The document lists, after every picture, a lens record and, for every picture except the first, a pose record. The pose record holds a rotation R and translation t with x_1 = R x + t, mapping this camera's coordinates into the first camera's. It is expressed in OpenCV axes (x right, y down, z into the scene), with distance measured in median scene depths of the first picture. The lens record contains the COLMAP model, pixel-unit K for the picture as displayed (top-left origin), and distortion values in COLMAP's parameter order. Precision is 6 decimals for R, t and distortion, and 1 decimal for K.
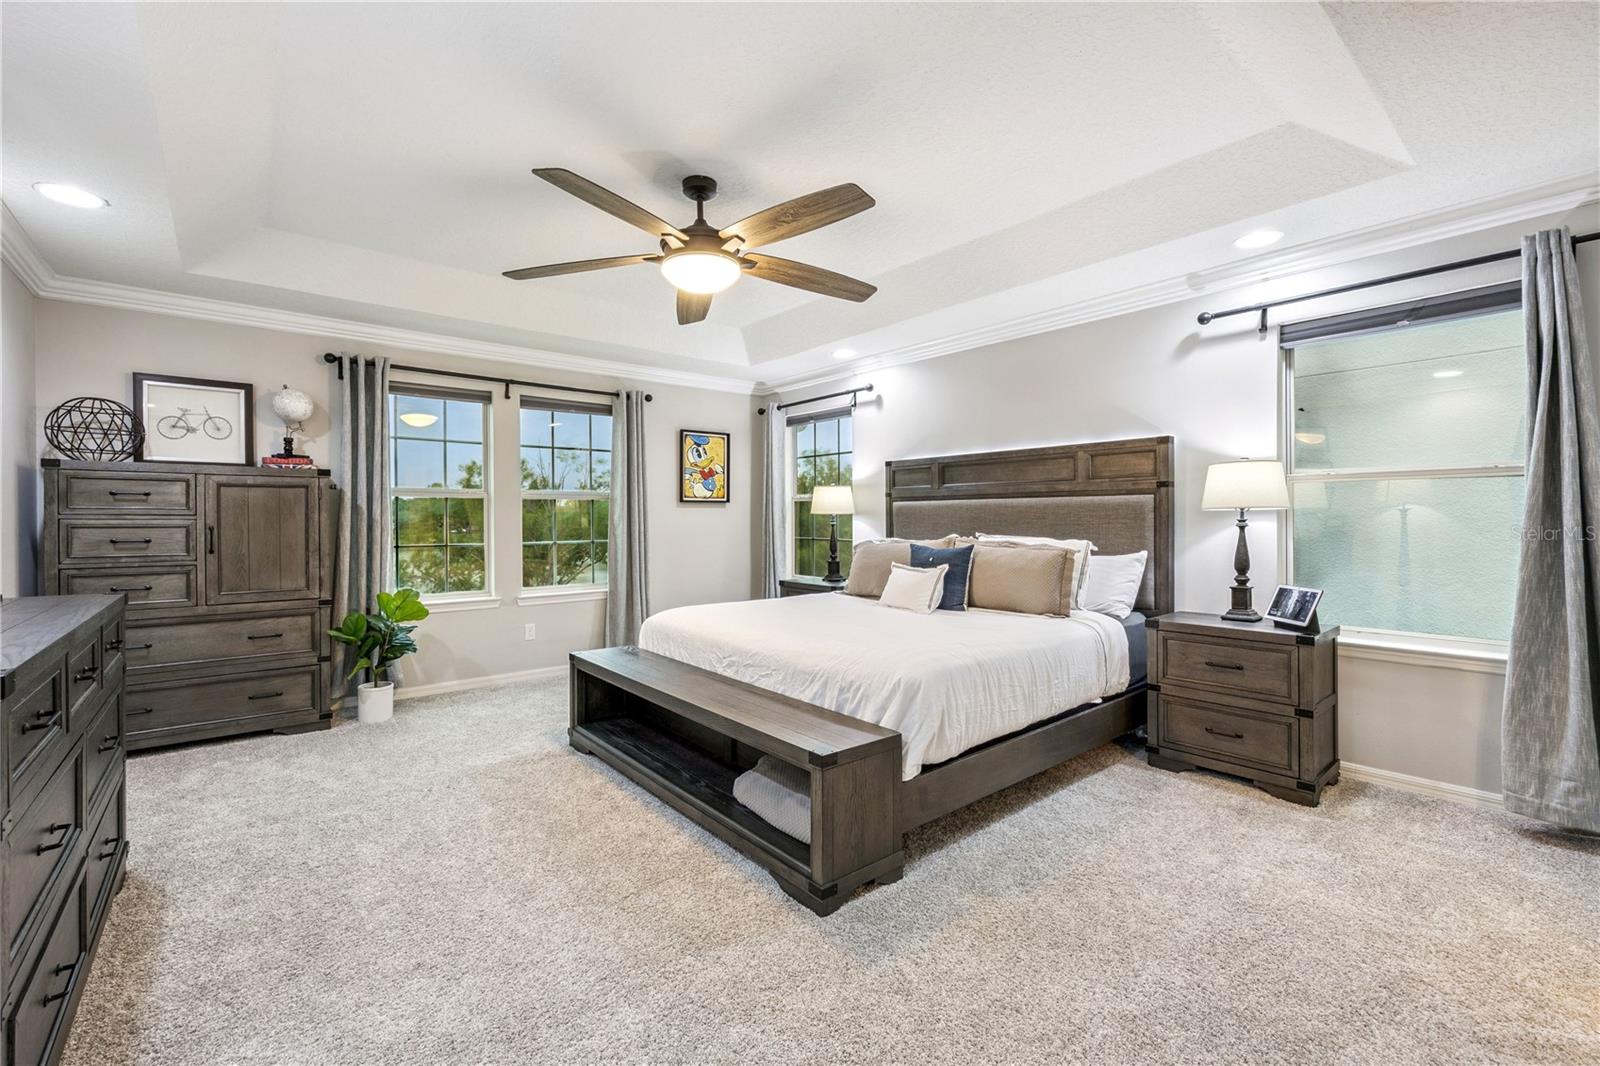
lens RADIAL K [[681.1, 0, 792.4], [0, 681.1, 517.3], [0, 0, 1]] dist [0.001312, 0.000210]
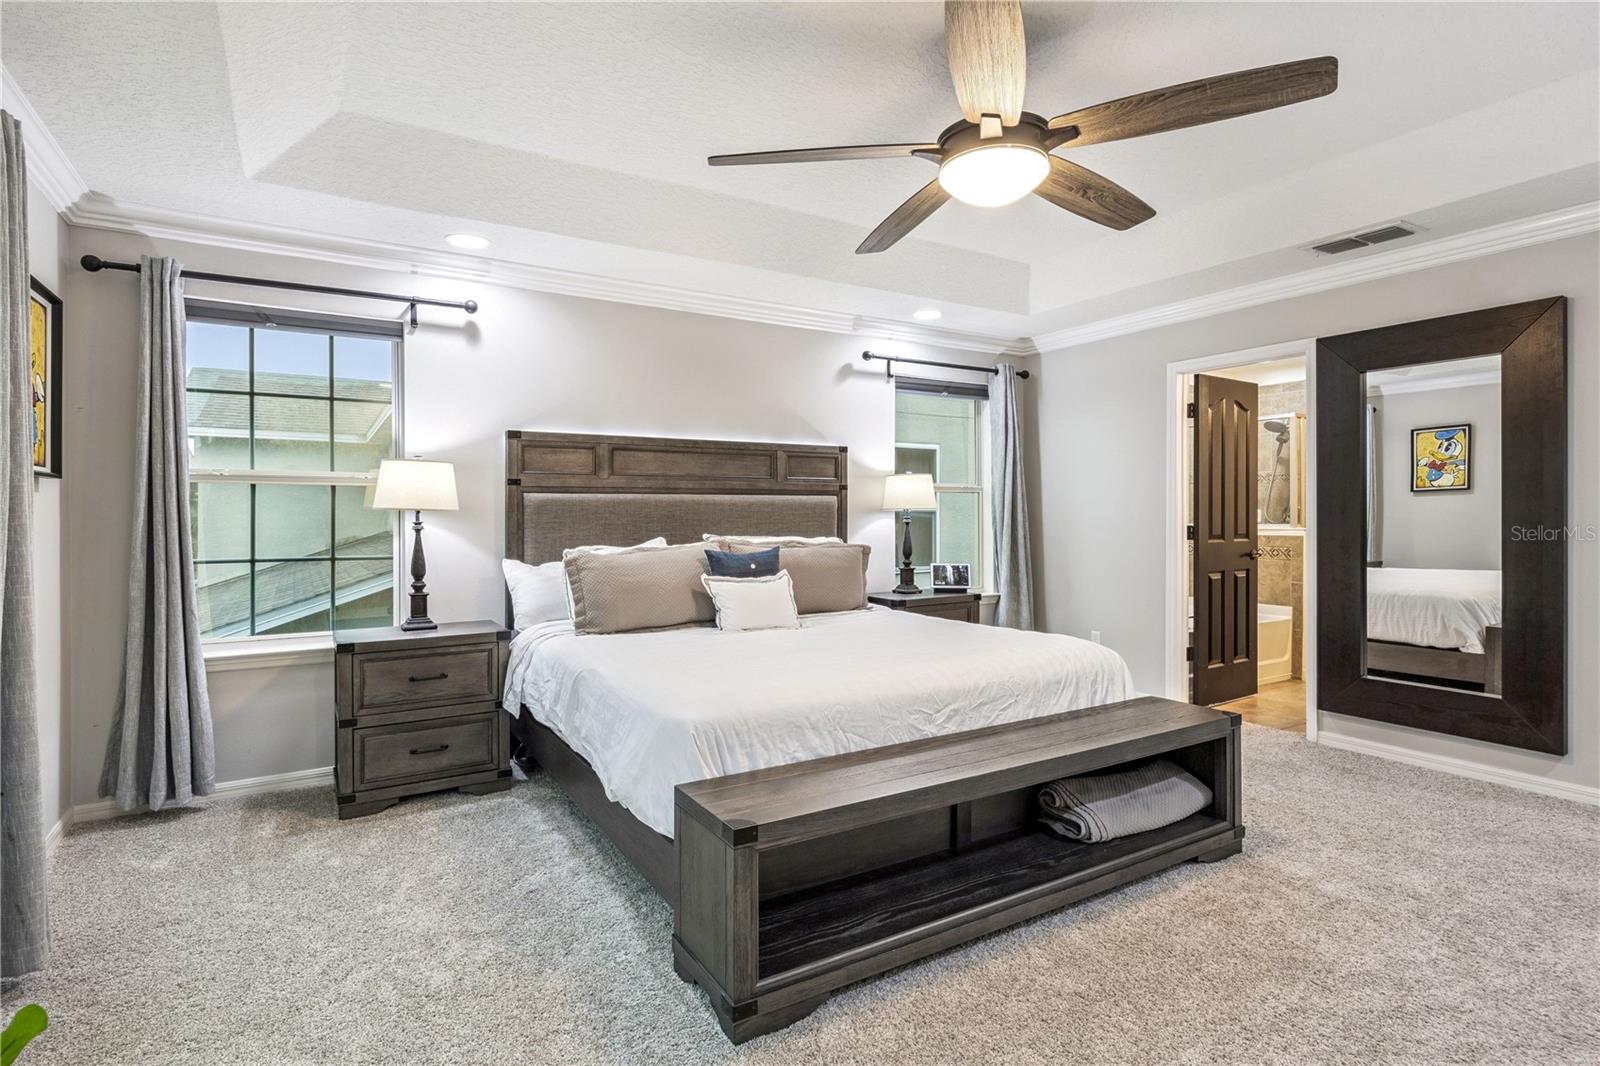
lens RADIAL K [[792.5, 0, 792.7], [0, 792.5, 515.2], [0, 0, 1]] dist [0.002934, 0.000075]
pose [[0.153516, 0.002498, 0.988143, -0.713622], [0.002770, 0.999992, -0.002958, 0.002351], [-0.988142, 0.003191, 0.153507, 0.773805]]
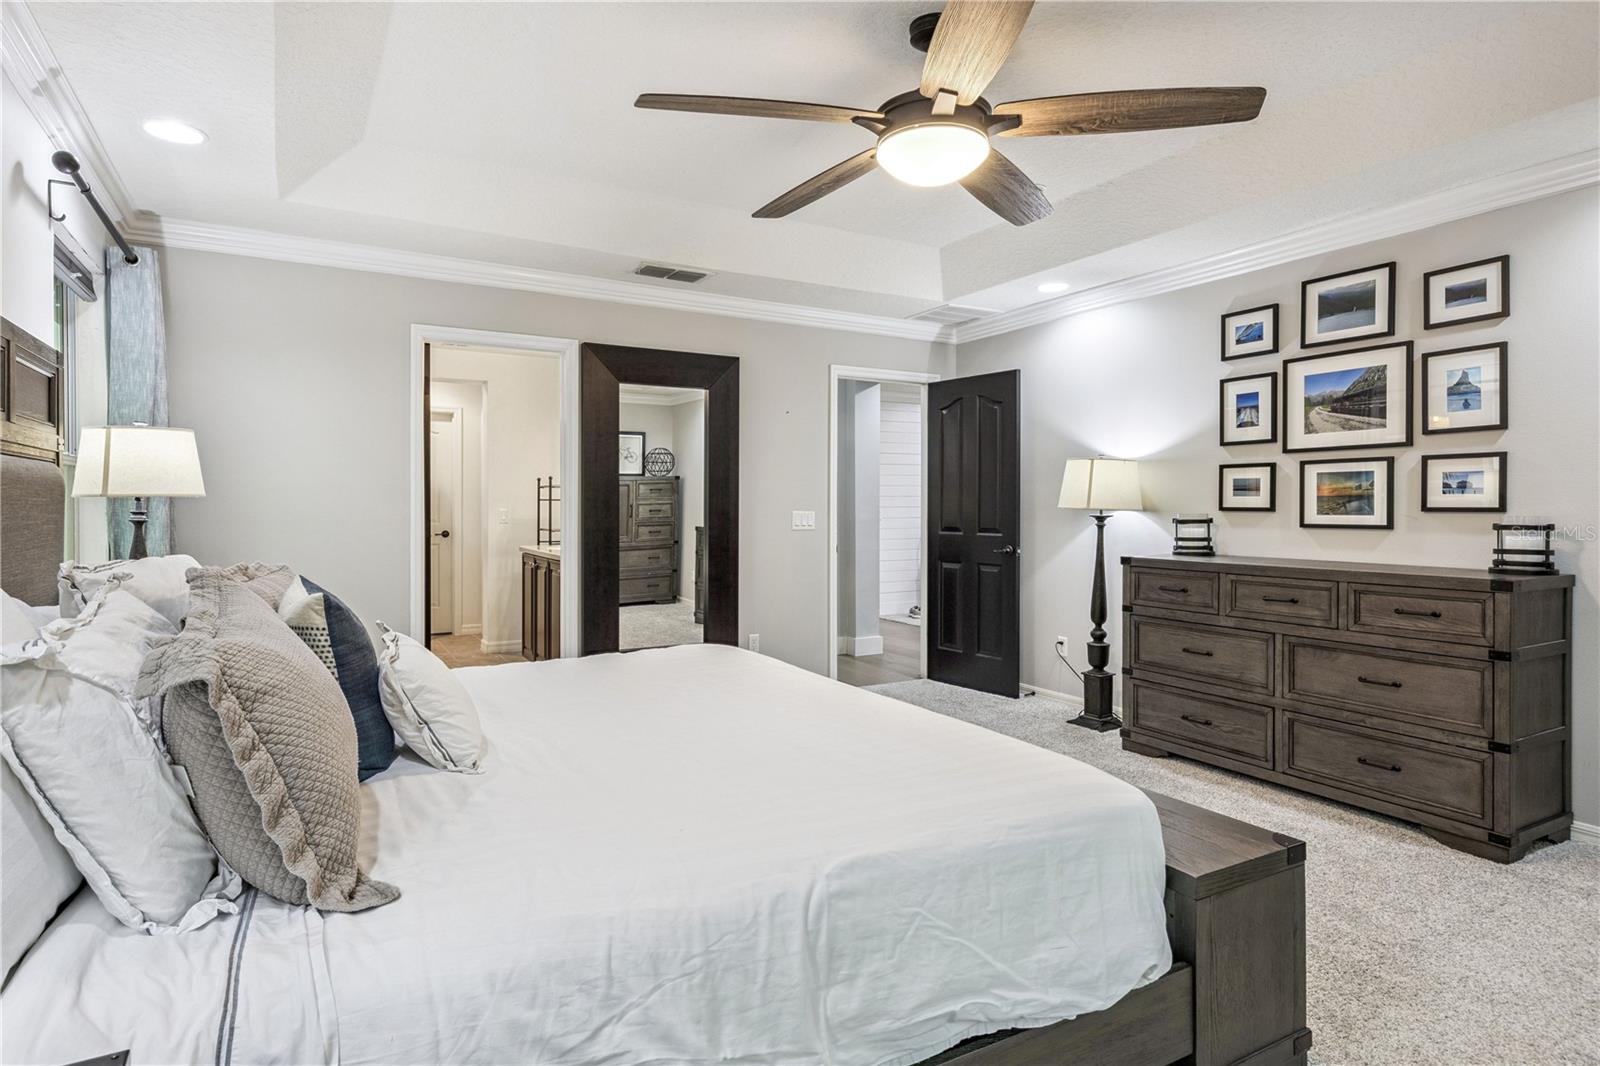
lens RADIAL K [[875.9, 0, 798.9], [0, 875.9, 521.7], [0, 0, 1]] dist [0.000157, 0.000116]
pose [[-0.984621, -0.002498, 0.174687, -0.118891], [-0.000007, 0.999898, 0.014258, 0.004732], [-0.174705, 0.014038, -0.984521, 1.383478]]
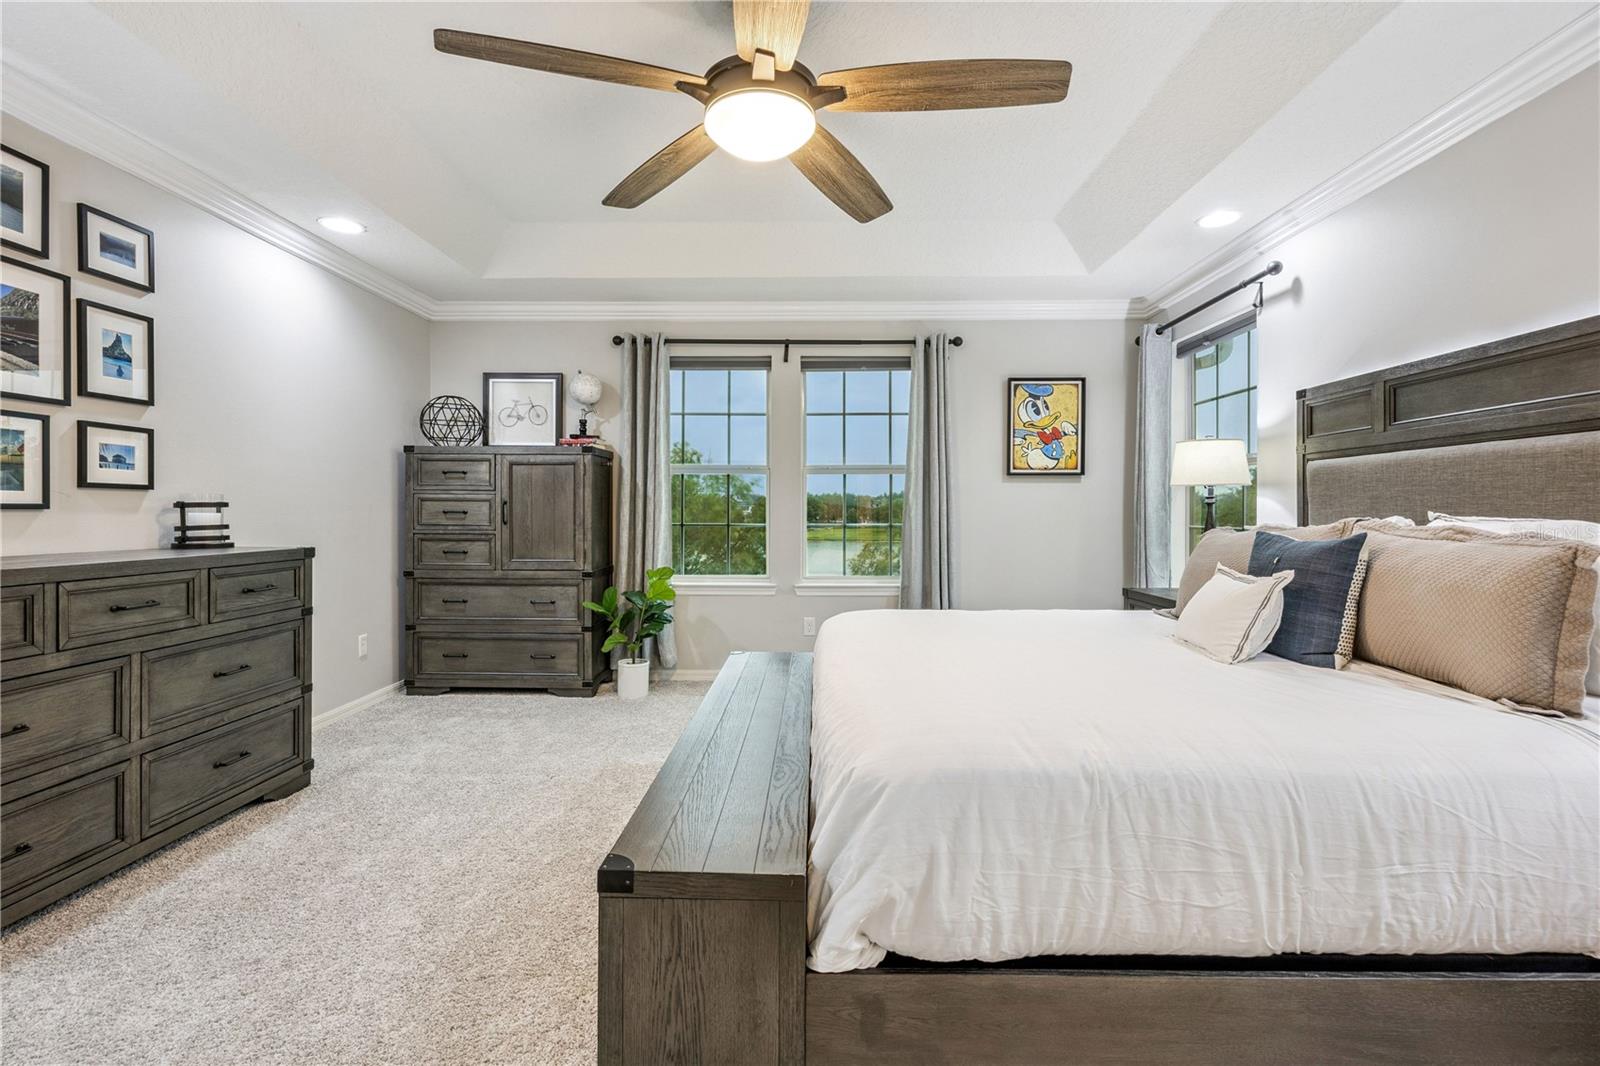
lens RADIAL K [[757.4, 0, 802.0], [0, 757.4, 512.3], [0, 0, 1]] dist [-0.002816, -0.000142]
pose [[0.761025, 0.004618, -0.648706, 0.291697], [-0.004009, 0.999989, 0.002416, 0.024330], [0.648710, 0.000762, 0.761036, 0.315057]]
